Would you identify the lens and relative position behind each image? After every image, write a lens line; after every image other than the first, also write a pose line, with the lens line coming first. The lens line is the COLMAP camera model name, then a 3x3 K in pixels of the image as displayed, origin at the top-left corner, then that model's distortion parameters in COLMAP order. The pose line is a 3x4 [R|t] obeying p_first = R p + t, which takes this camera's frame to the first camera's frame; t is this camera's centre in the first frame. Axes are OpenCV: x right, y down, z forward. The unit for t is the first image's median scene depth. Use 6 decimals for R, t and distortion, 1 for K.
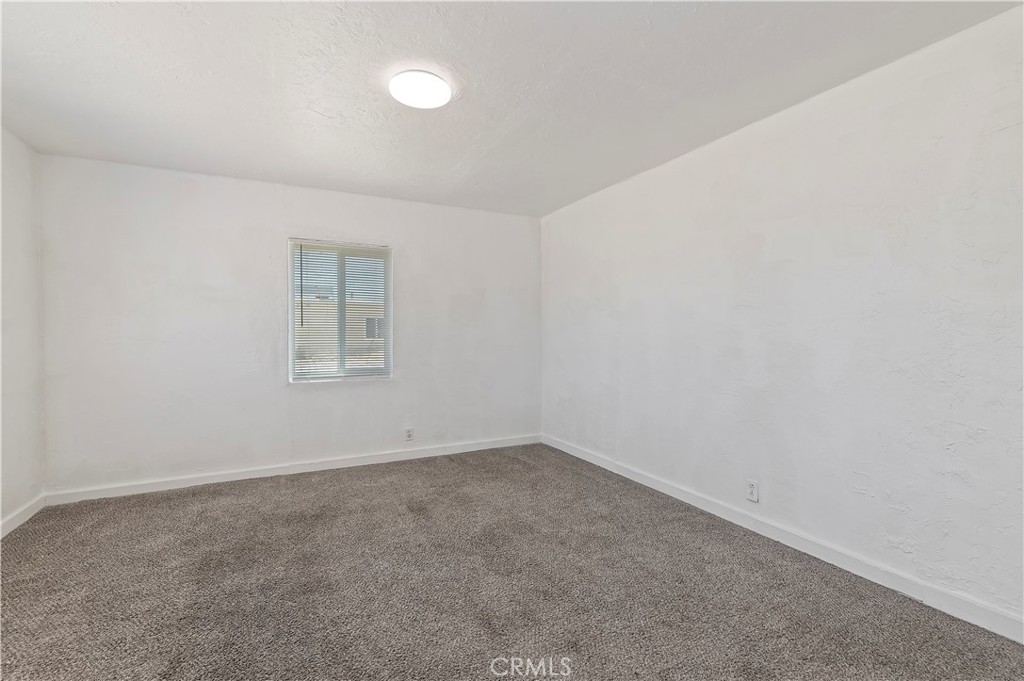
lens RADIAL K [[421.6, 0, 509.3], [0, 421.6, 337.2], [0, 0, 1]] dist [-0.003655, 0.000429]
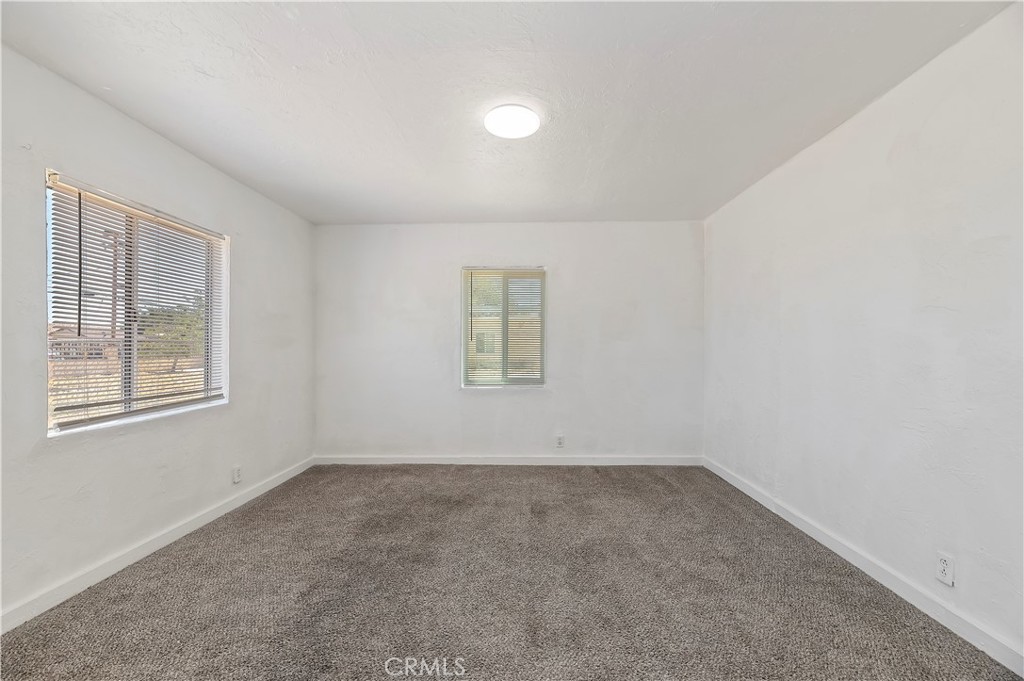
lens RADIAL K [[421.6, 0, 601.7], [0, 421.6, 346.8], [0, 0, 1]] dist [-0.003655, 0.000429]
pose [[0.893757, -0.002174, -0.448545, 0.396714], [-0.002007, 0.999959, -0.008845, 0.000980], [0.448546, 0.008806, 0.893716, 0.115164]]
